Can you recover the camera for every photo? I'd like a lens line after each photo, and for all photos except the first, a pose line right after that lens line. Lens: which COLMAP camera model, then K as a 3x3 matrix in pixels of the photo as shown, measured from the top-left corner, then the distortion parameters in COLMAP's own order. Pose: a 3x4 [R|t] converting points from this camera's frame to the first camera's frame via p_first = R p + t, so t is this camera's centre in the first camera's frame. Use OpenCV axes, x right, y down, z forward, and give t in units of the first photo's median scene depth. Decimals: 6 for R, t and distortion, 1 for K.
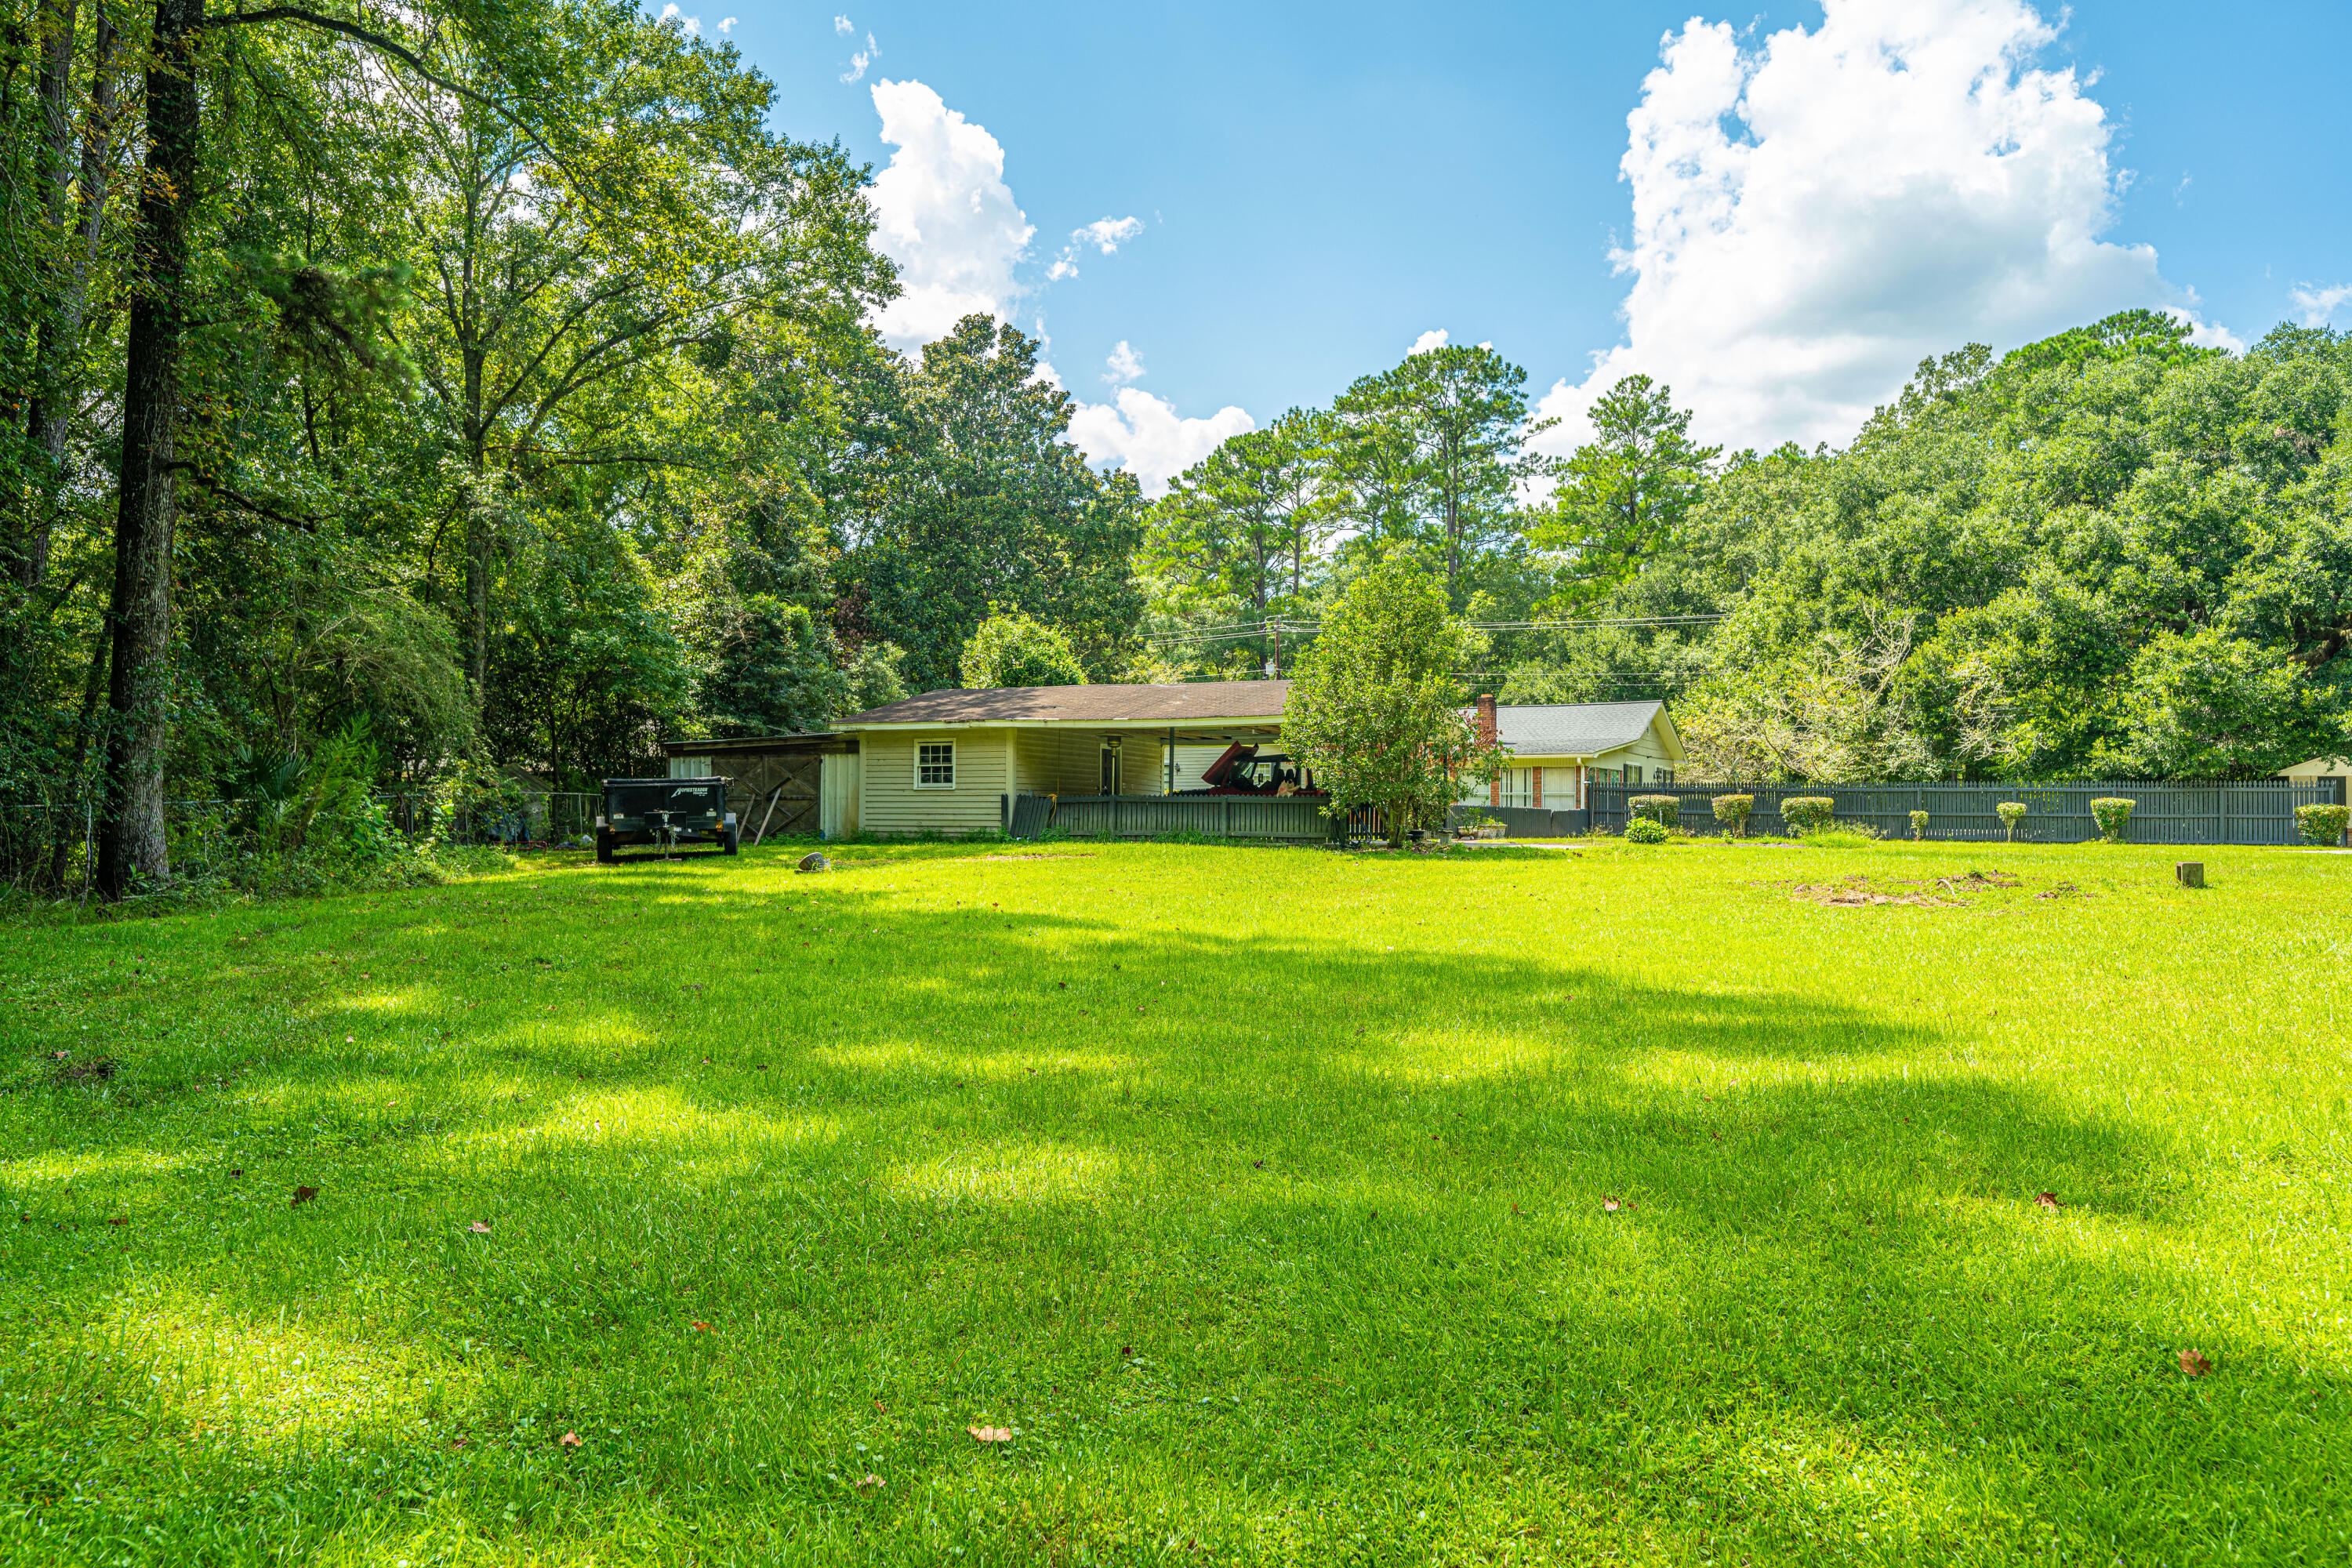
lens RADIAL K [[1594.9, 0, 1134.6], [0, 1594.9, 799.8], [0, 0, 1]] dist [-0.001771, 0.005075]
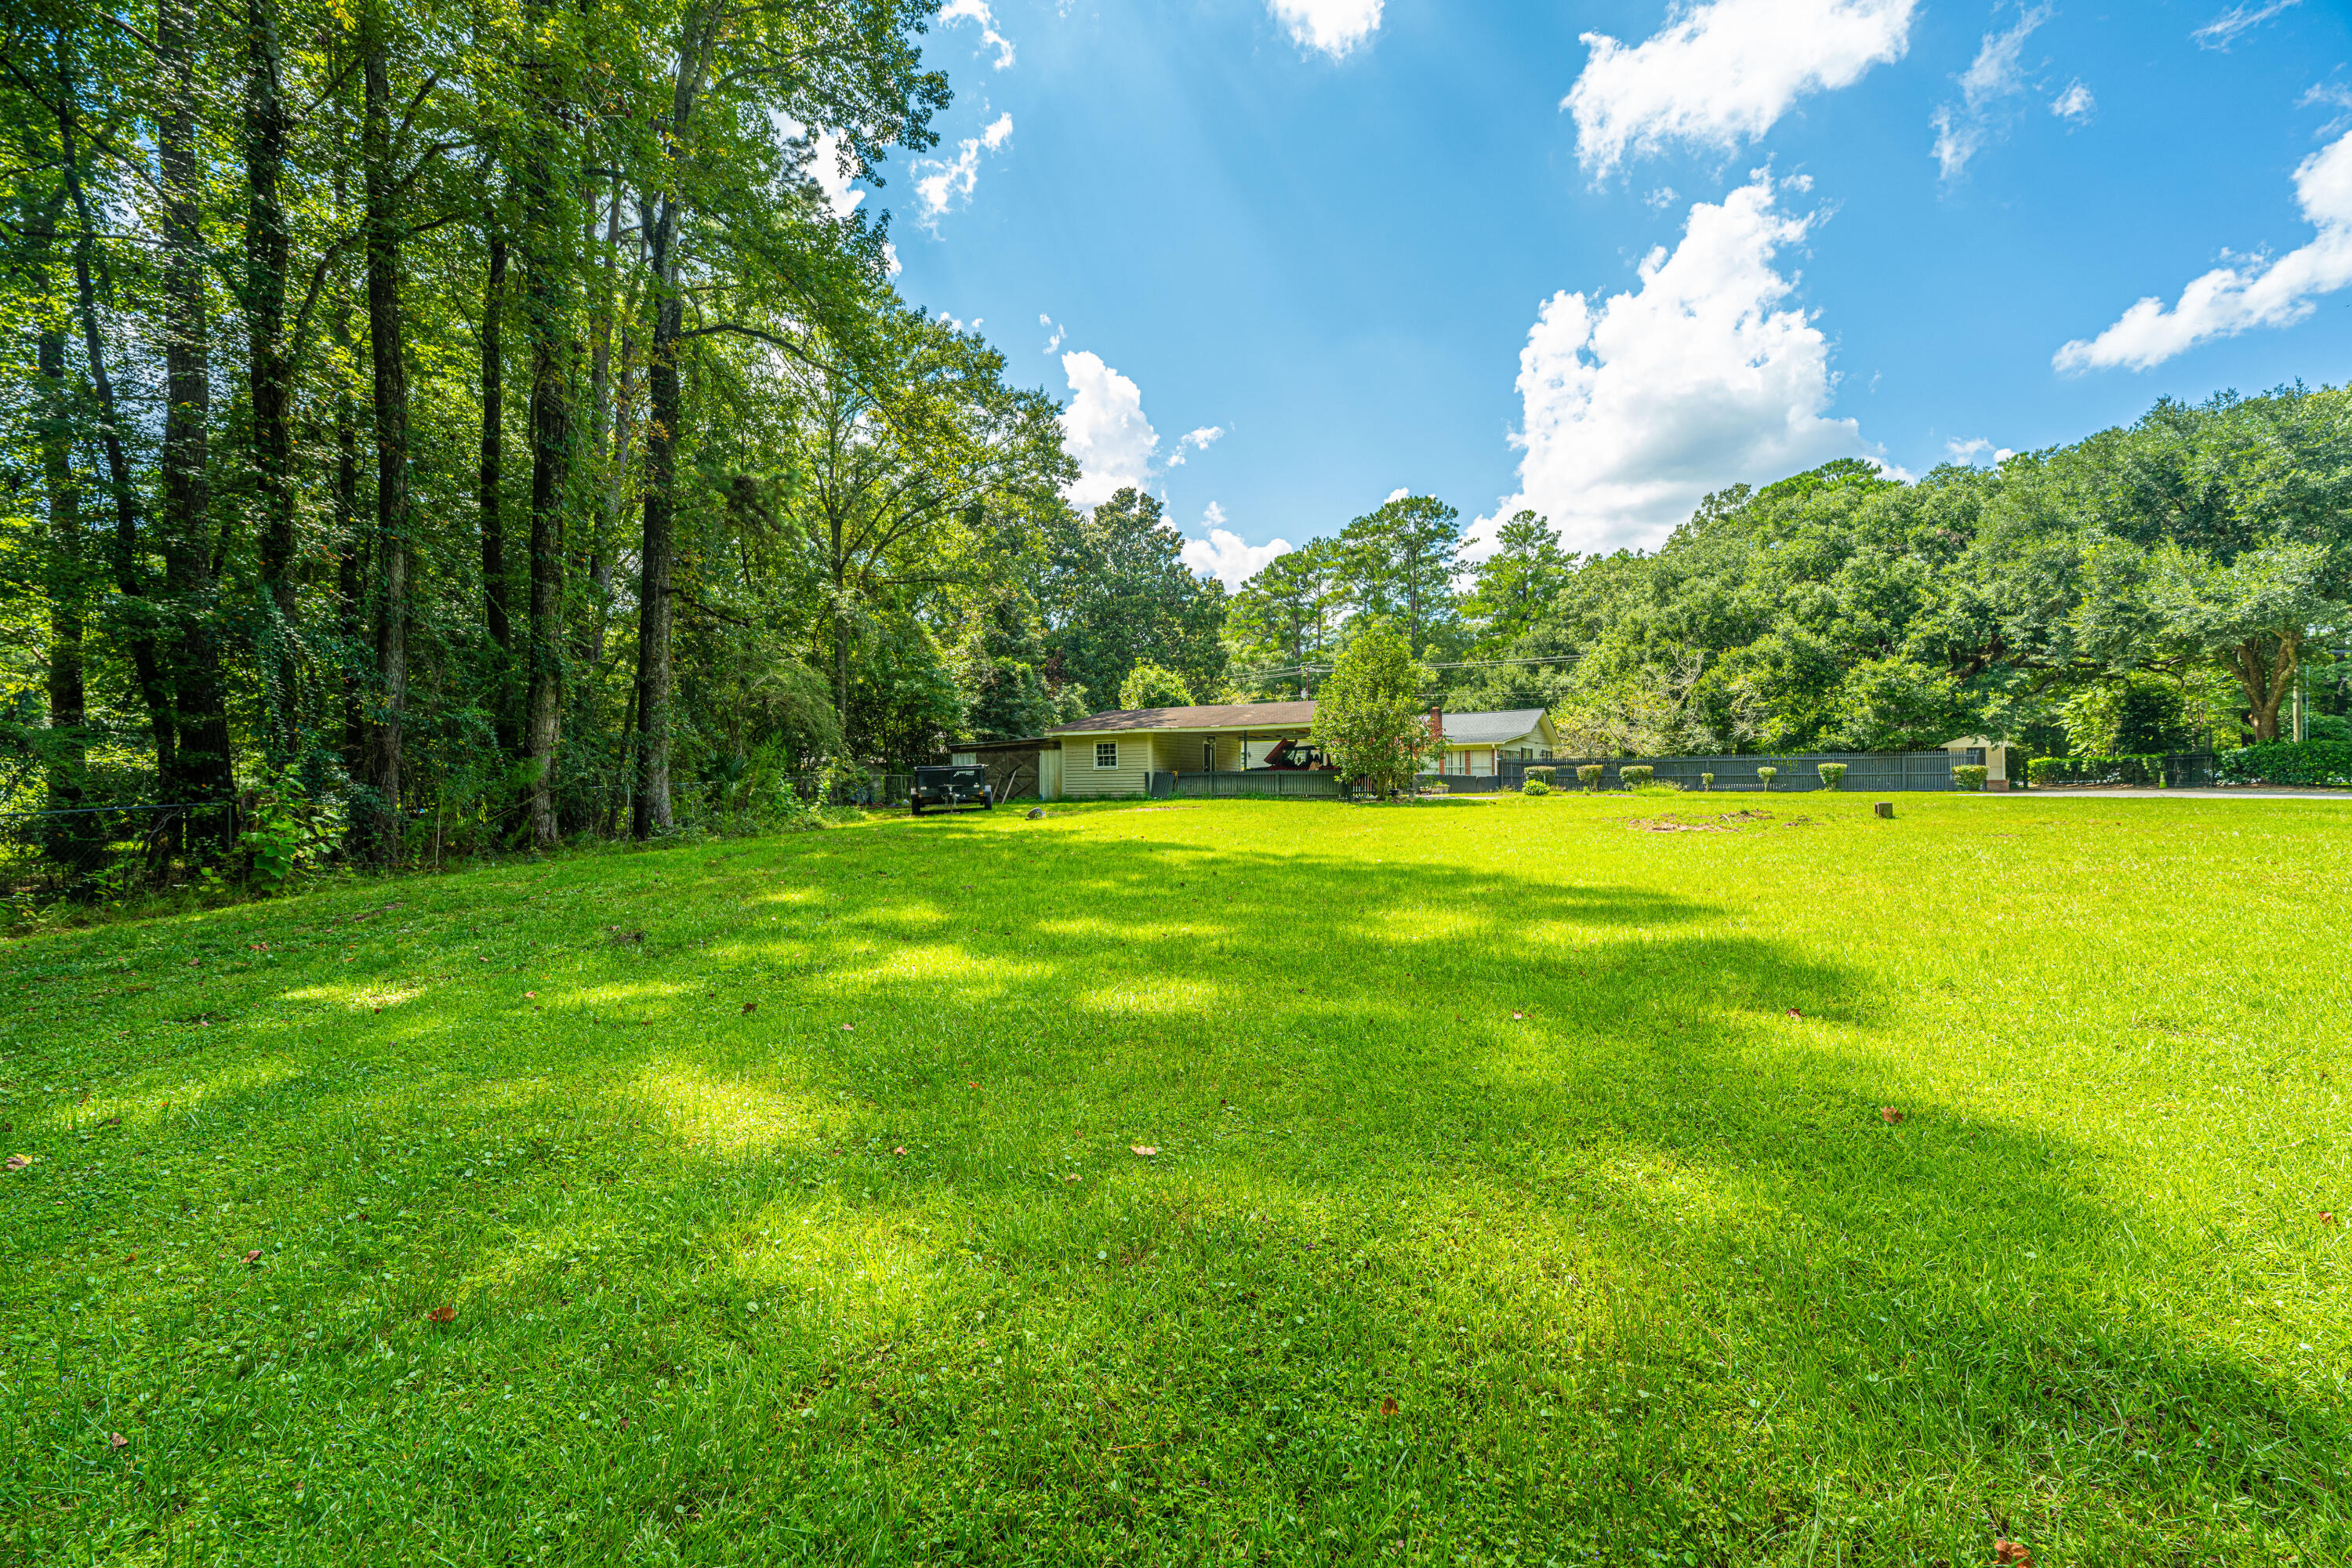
lens RADIAL K [[943.2, 0, 1159.5], [0, 943.2, 785.9], [0, 0, 1]] dist [-0.000263, 0.000369]
pose [[0.997553, -0.014767, -0.068332, 0.000157], [0.015594, 0.999811, 0.011572, 0.000079], [0.068149, -0.012609, 0.997595, 0.003110]]
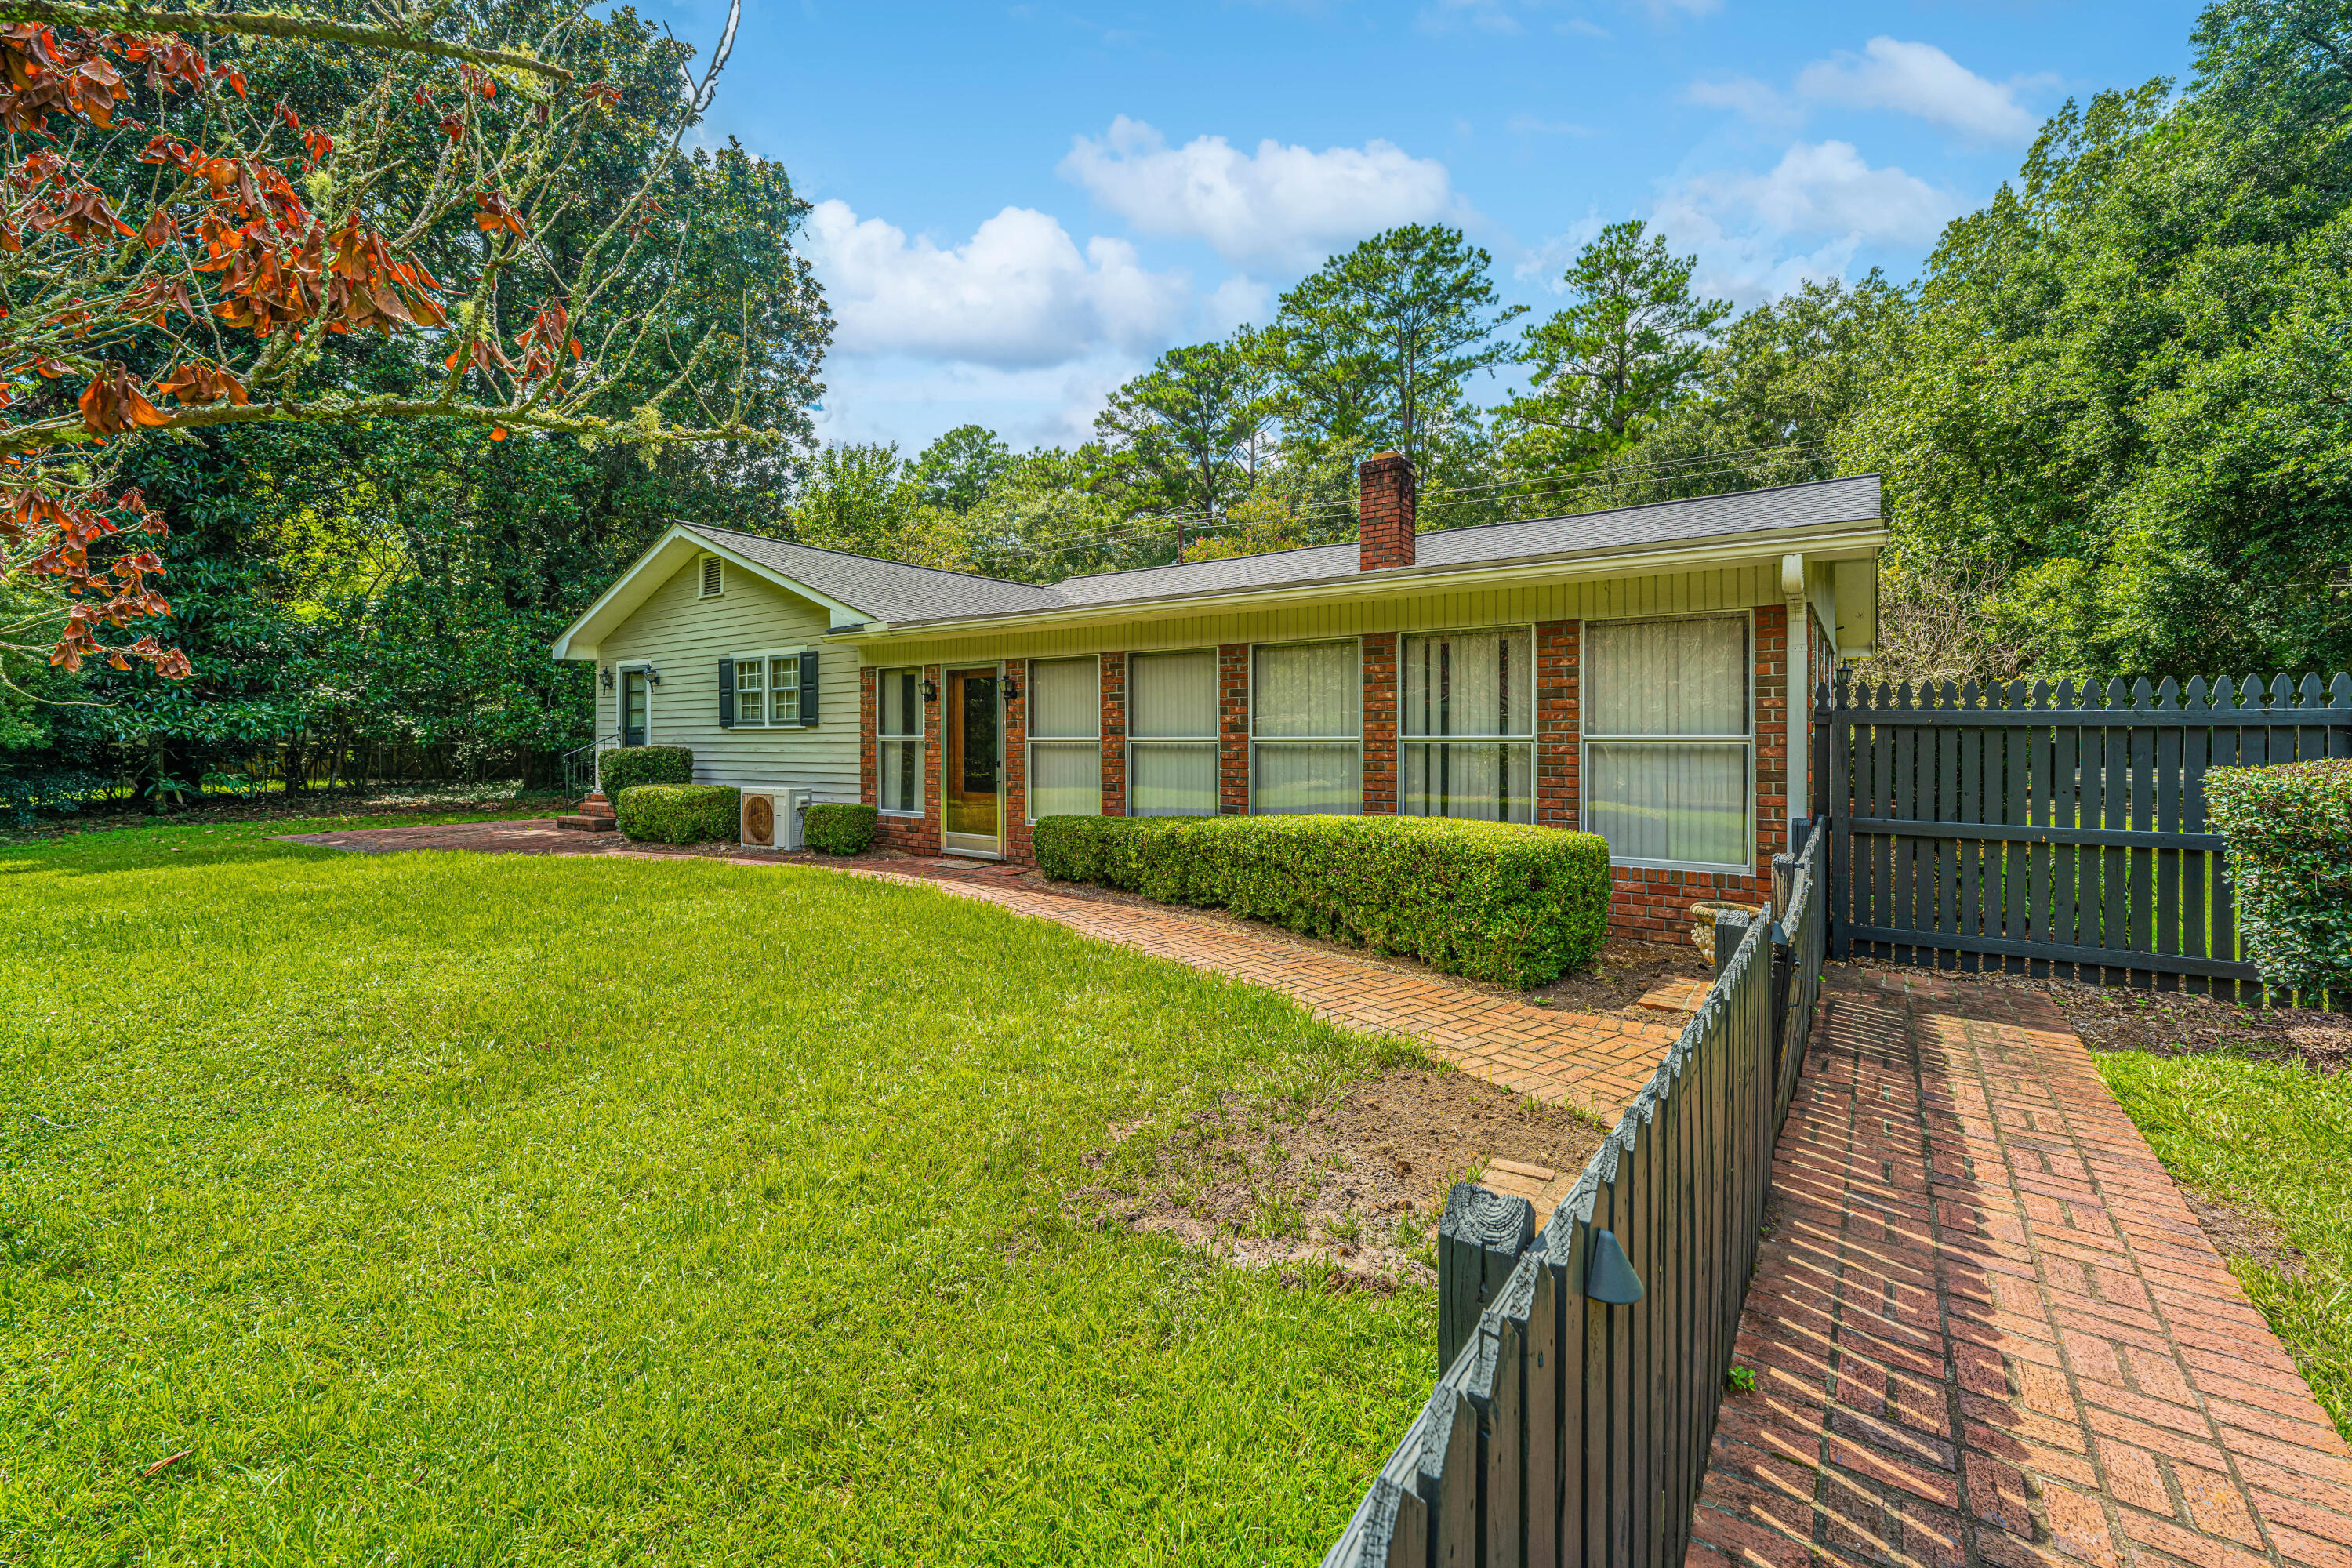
lens RADIAL K [[943.2, 0, 1192.3], [0, 943.2, 746.8], [0, 0, 1]] dist [-0.000263, 0.000369]
pose [[0.997854, -0.008326, -0.064942, 0.197901], [0.009729, 0.999725, 0.021317, -0.006142], [0.064747, -0.021903, 0.997661, 0.814642]]
